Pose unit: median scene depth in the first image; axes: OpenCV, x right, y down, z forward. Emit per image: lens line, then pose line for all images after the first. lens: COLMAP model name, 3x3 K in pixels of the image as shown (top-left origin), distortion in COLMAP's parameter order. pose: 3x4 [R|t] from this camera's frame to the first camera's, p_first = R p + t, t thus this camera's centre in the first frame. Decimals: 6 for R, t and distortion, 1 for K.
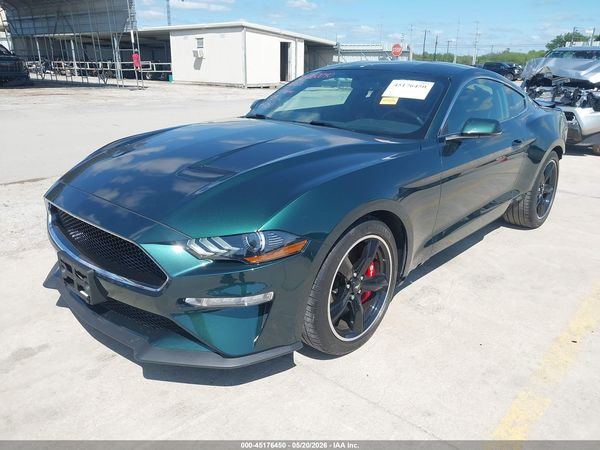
lens RADIAL K [[470.4, 0, 302.0], [0, 470.4, 224.6], [0, 0, 1]] dist [0.006594, -0.007315]
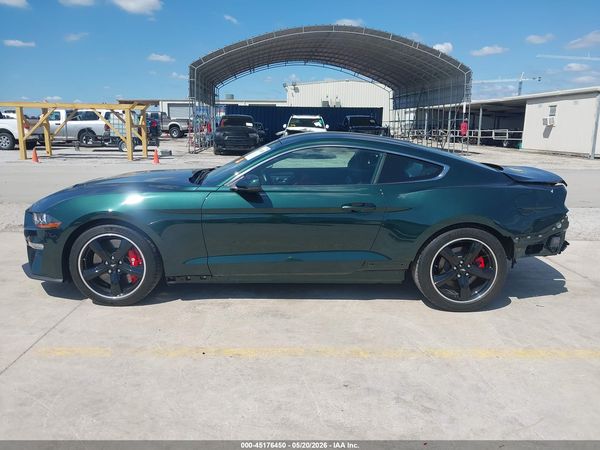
lens RADIAL K [[470.4, 0, 296.2], [0, 470.4, 229.6], [0, 0, 1]] dist [0.006594, -0.007315]
pose [[0.687316, 0.149472, -0.710813, 0.135019], [-0.236091, 0.971434, -0.024010, -0.007843], [0.686919, 0.184319, 0.702971, 0.021258]]
